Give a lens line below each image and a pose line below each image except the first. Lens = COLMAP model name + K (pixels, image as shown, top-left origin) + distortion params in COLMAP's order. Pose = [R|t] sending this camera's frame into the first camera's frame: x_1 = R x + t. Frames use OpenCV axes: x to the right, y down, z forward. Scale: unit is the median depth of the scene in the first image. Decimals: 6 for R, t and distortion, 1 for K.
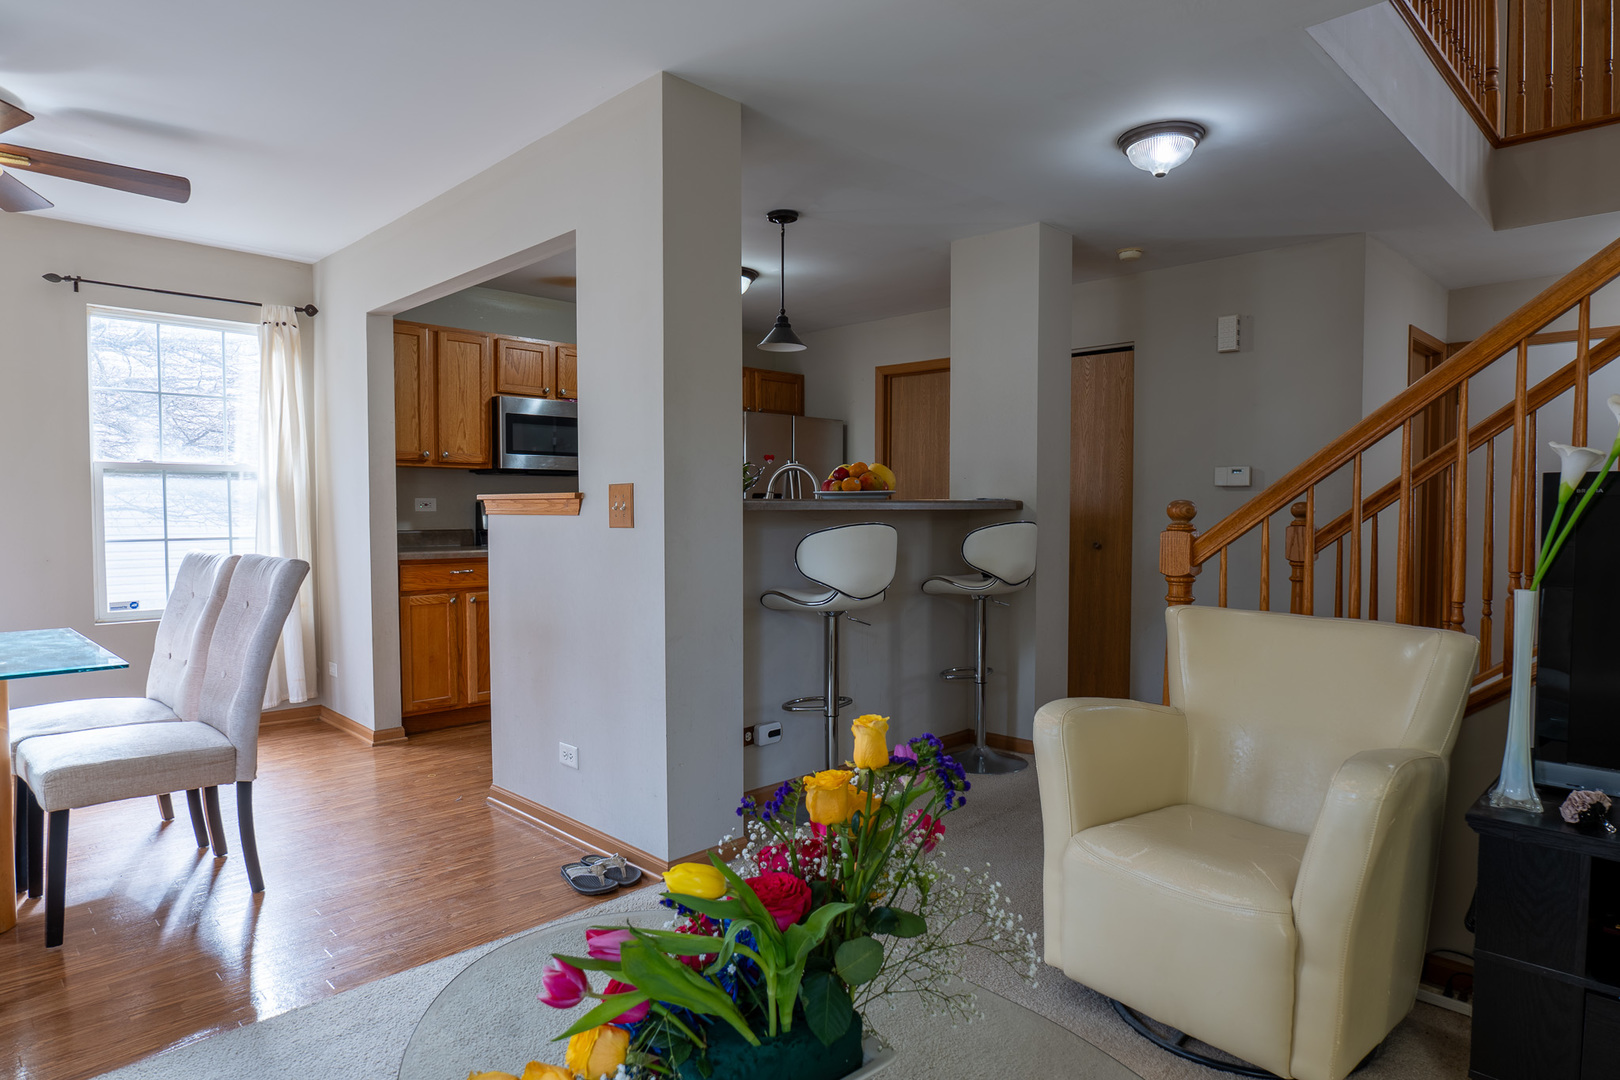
lens RADIAL K [[942.6, 0, 808.1], [0, 942.6, 547.1], [0, 0, 1]] dist [-0.025323, 0.020664]
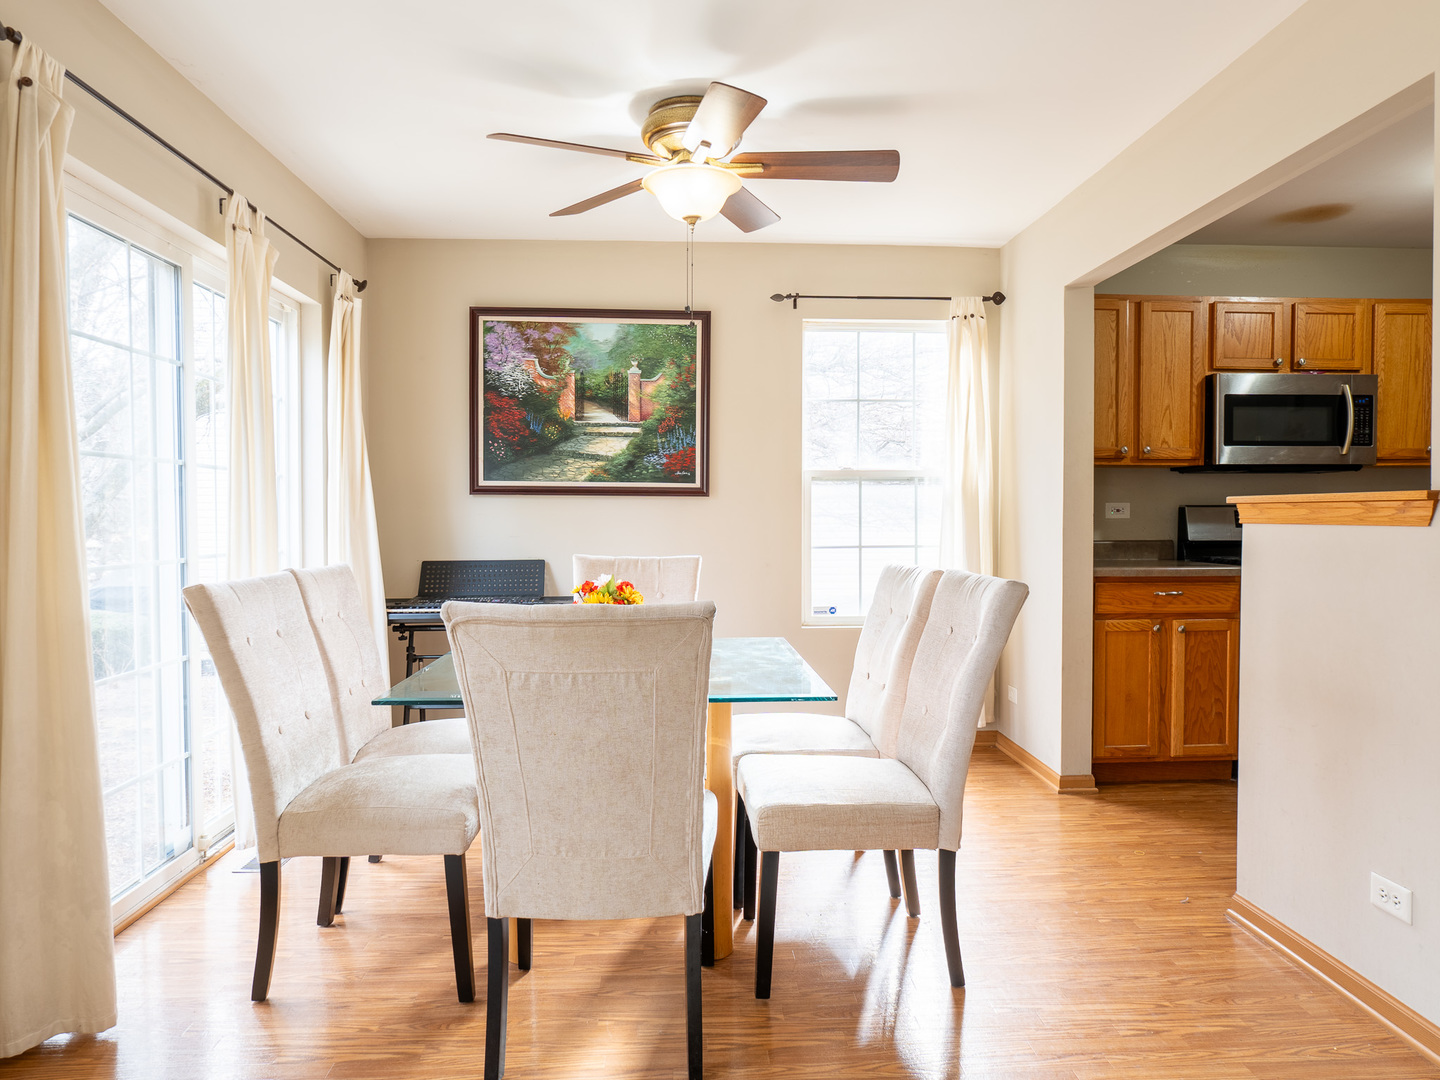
lens RADIAL K [[904.5, 0, 720.0], [0, 904.5, 540.0], [0, 0, 1]] dist [-0.044298, 0.029470]
pose [[0.741611, 0.016712, -0.670622, -0.154149], [-0.024642, 0.999694, -0.002339, -0.009175], [0.670378, 0.018260, 0.741795, 0.188803]]
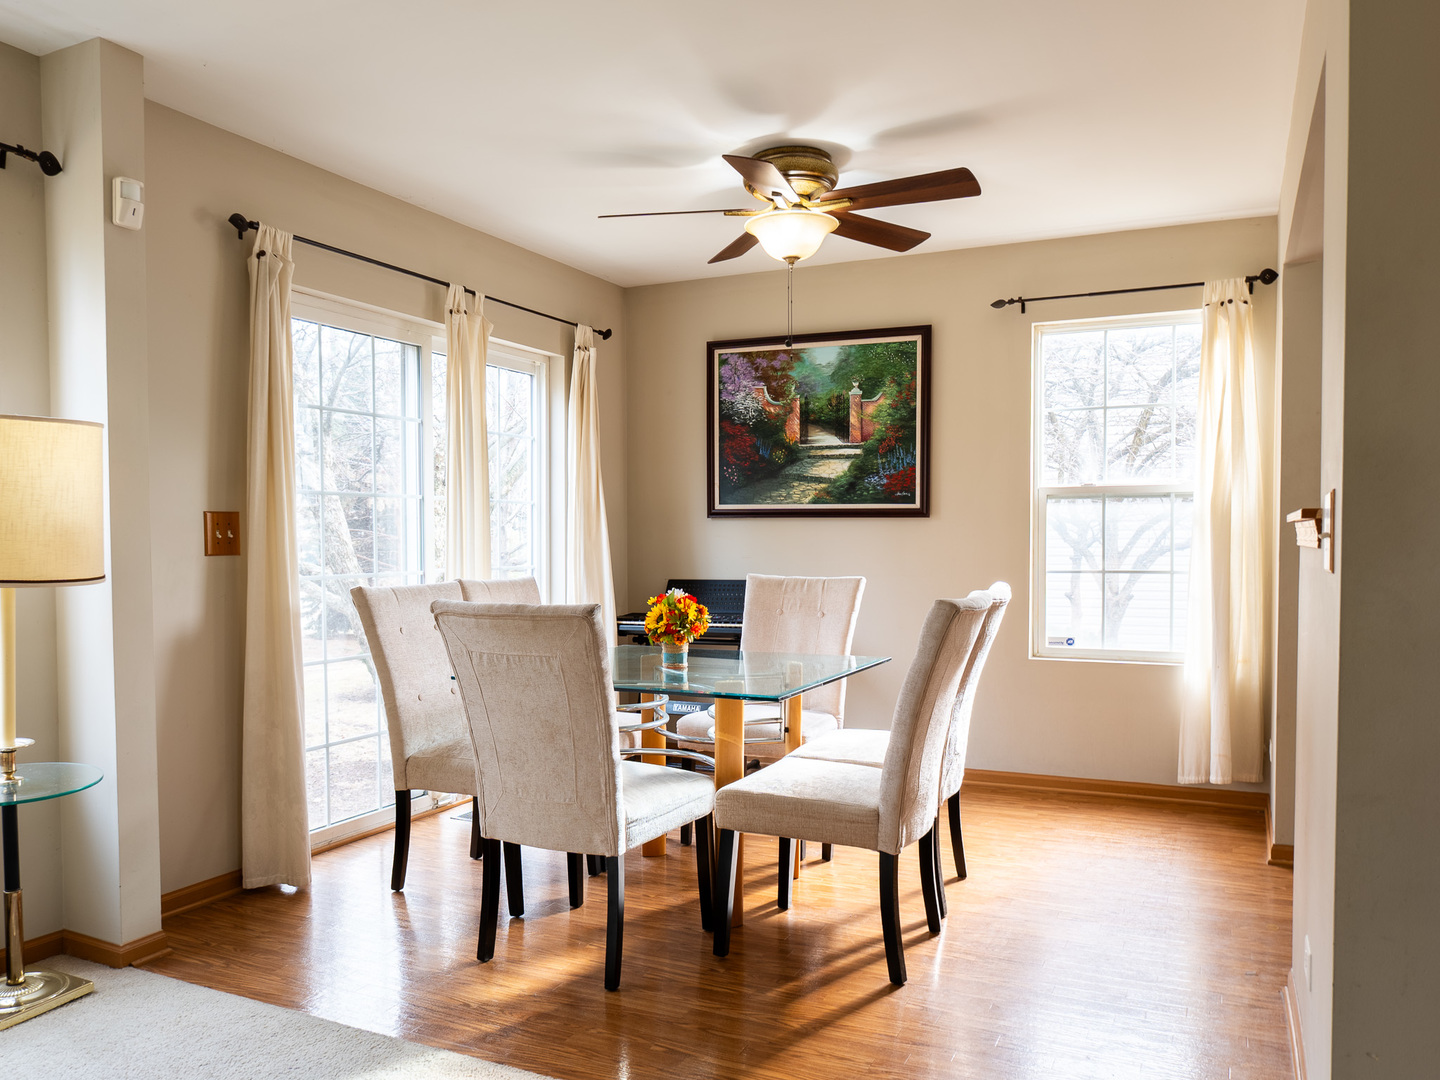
lens RADIAL K [[1055.5, 0, 747.2], [0, 1055.5, 574.5], [0, 0, 1]] dist [-0.037168, 0.003005]
pose [[0.349287, 0.030456, -0.936521, 0.136000], [-0.033326, 0.999243, 0.020066, -0.014225], [0.936423, 0.024202, 0.350038, 0.339813]]
